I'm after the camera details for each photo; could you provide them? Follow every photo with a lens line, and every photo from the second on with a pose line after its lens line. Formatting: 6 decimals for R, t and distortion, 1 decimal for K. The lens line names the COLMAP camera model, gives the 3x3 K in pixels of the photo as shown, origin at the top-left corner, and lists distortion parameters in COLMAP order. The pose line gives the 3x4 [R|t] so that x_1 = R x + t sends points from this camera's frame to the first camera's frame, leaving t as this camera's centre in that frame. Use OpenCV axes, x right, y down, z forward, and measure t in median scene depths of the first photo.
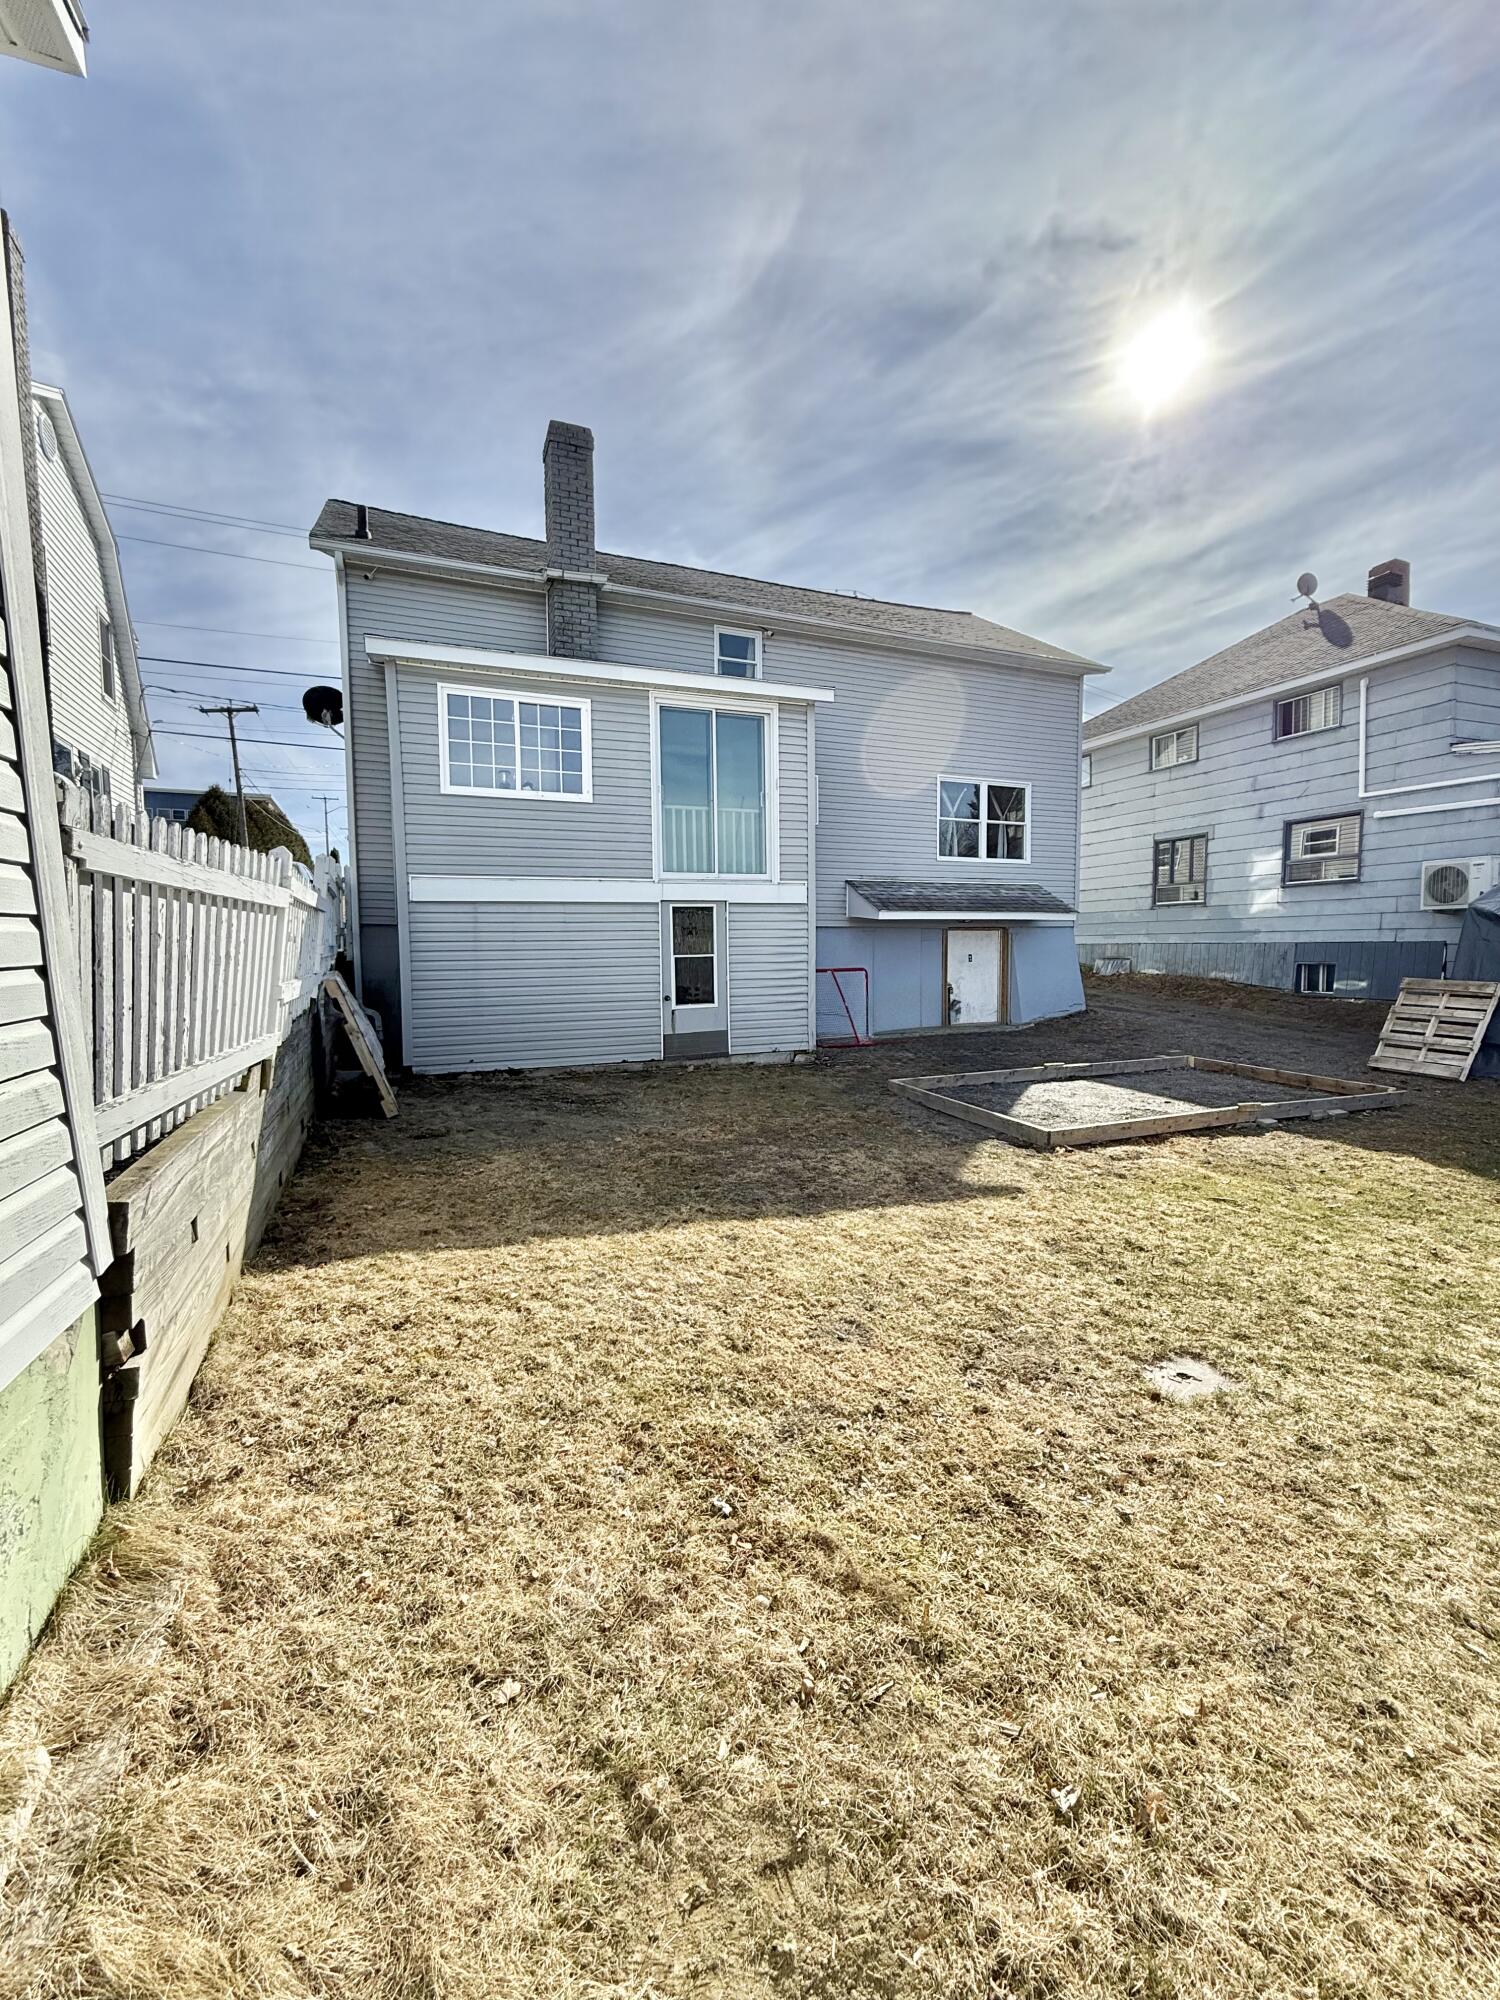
lens RADIAL K [[790.9, 0, 750.0], [0, 790.9, 1000.0], [0, 0, 1]] dist [0.000194, -0.000426]
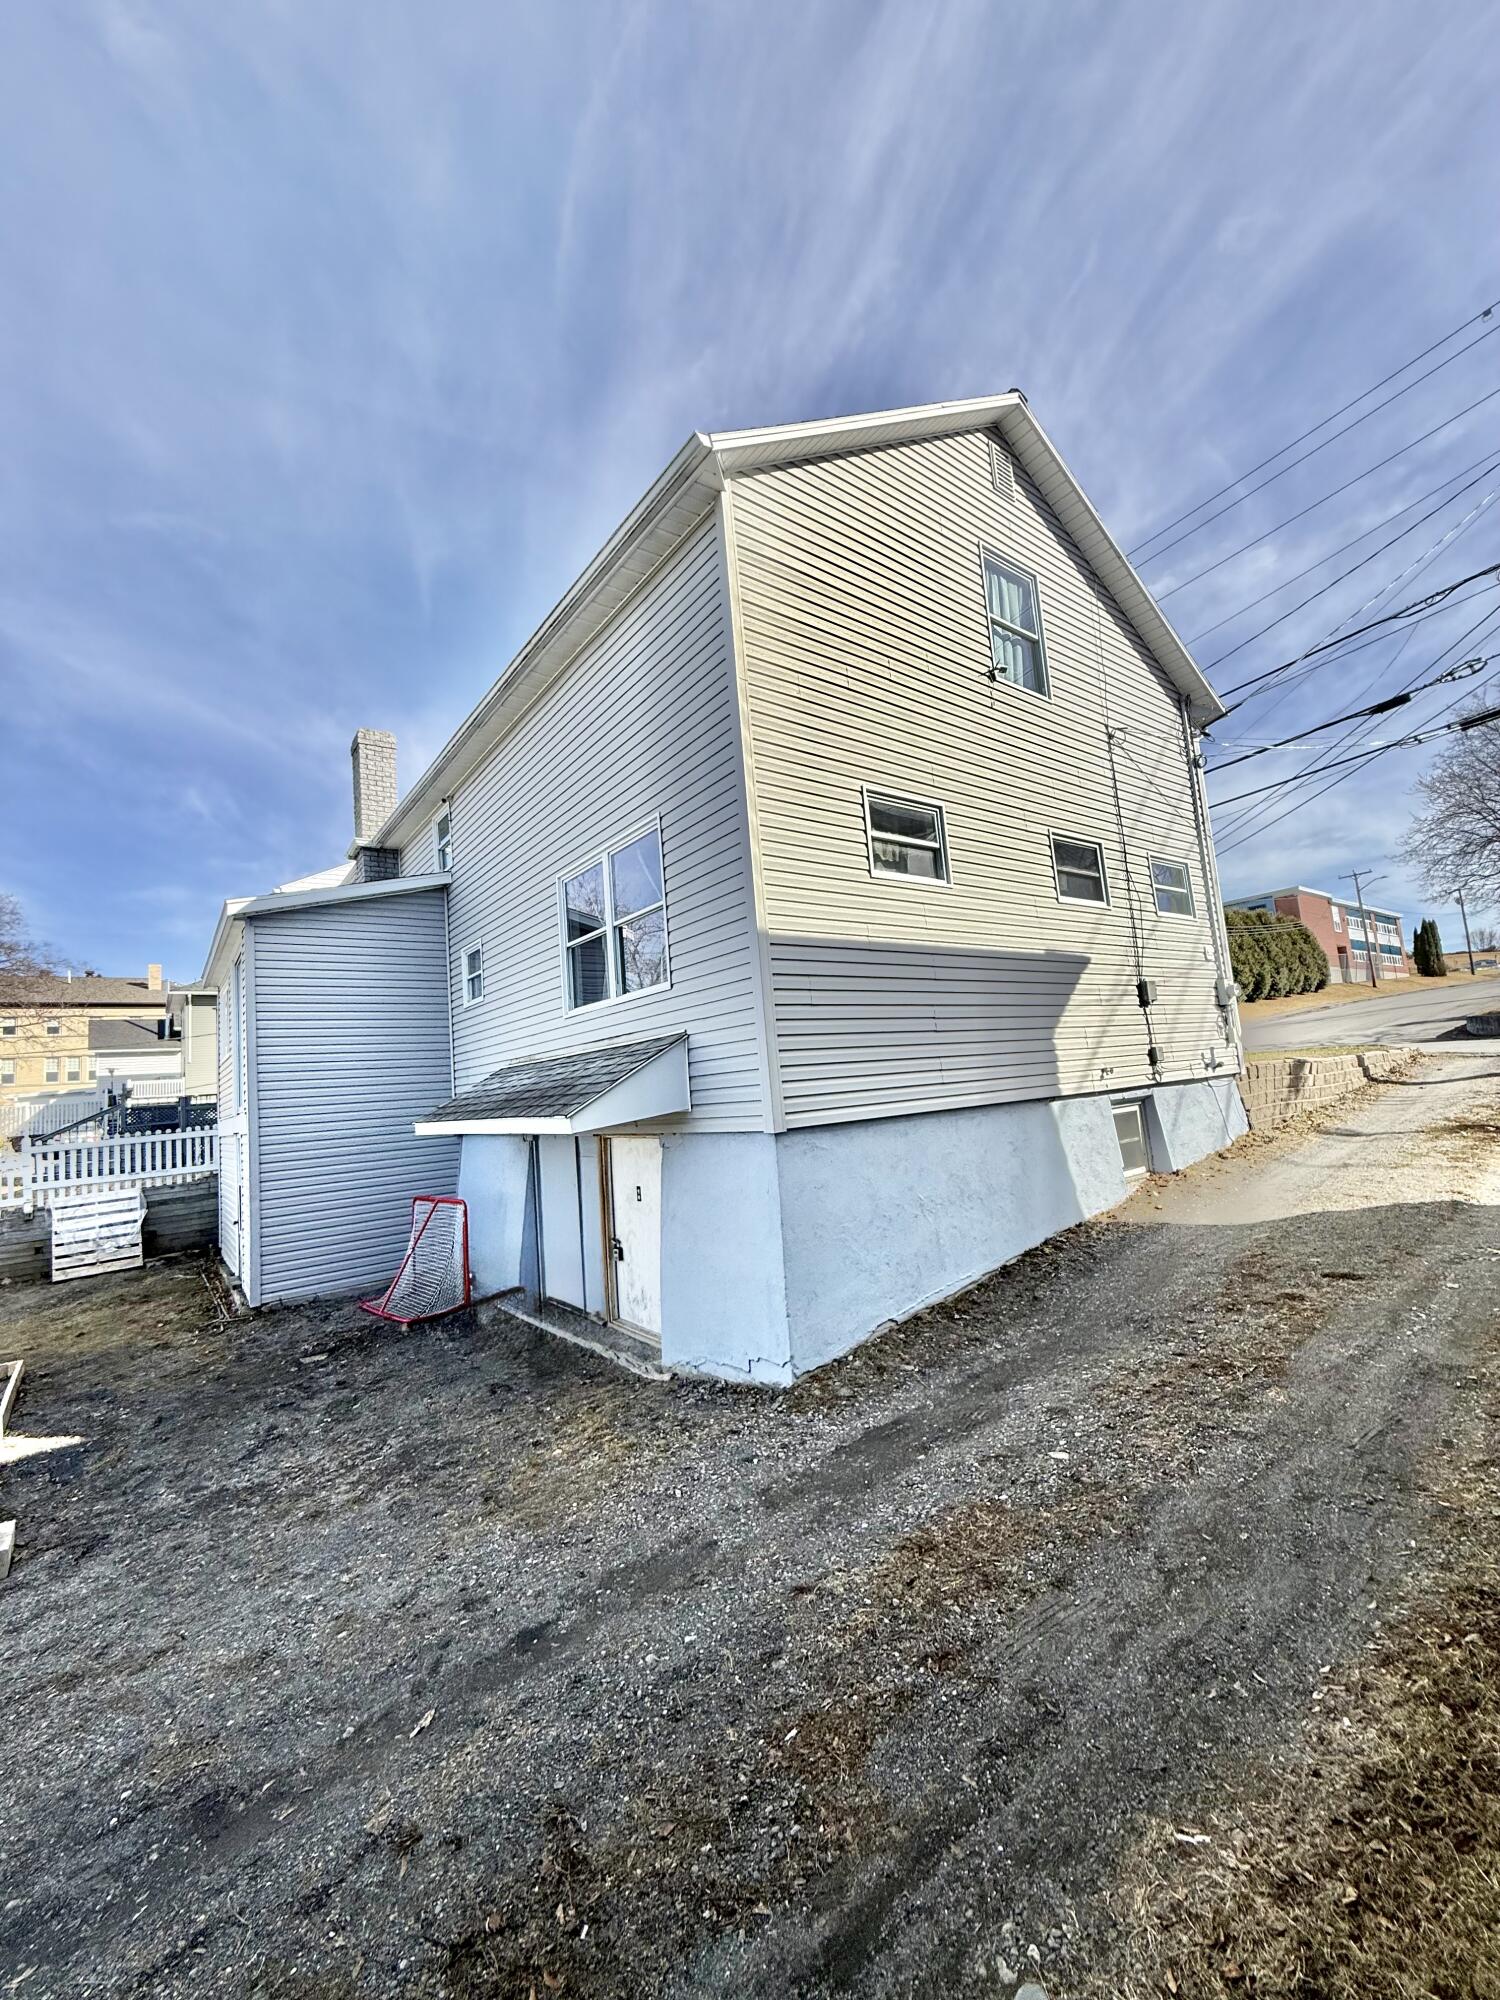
lens RADIAL K [[790.9, 0, 750.0], [0, 790.9, 1000.0], [0, 0, 1]] dist [0.000194, -0.000426]
pose [[0.275437, -0.122575, -0.953472, 1.102946], [0.012249, 0.992205, -0.124016, -0.152098], [0.961241, 0.022479, 0.274792, 1.278285]]
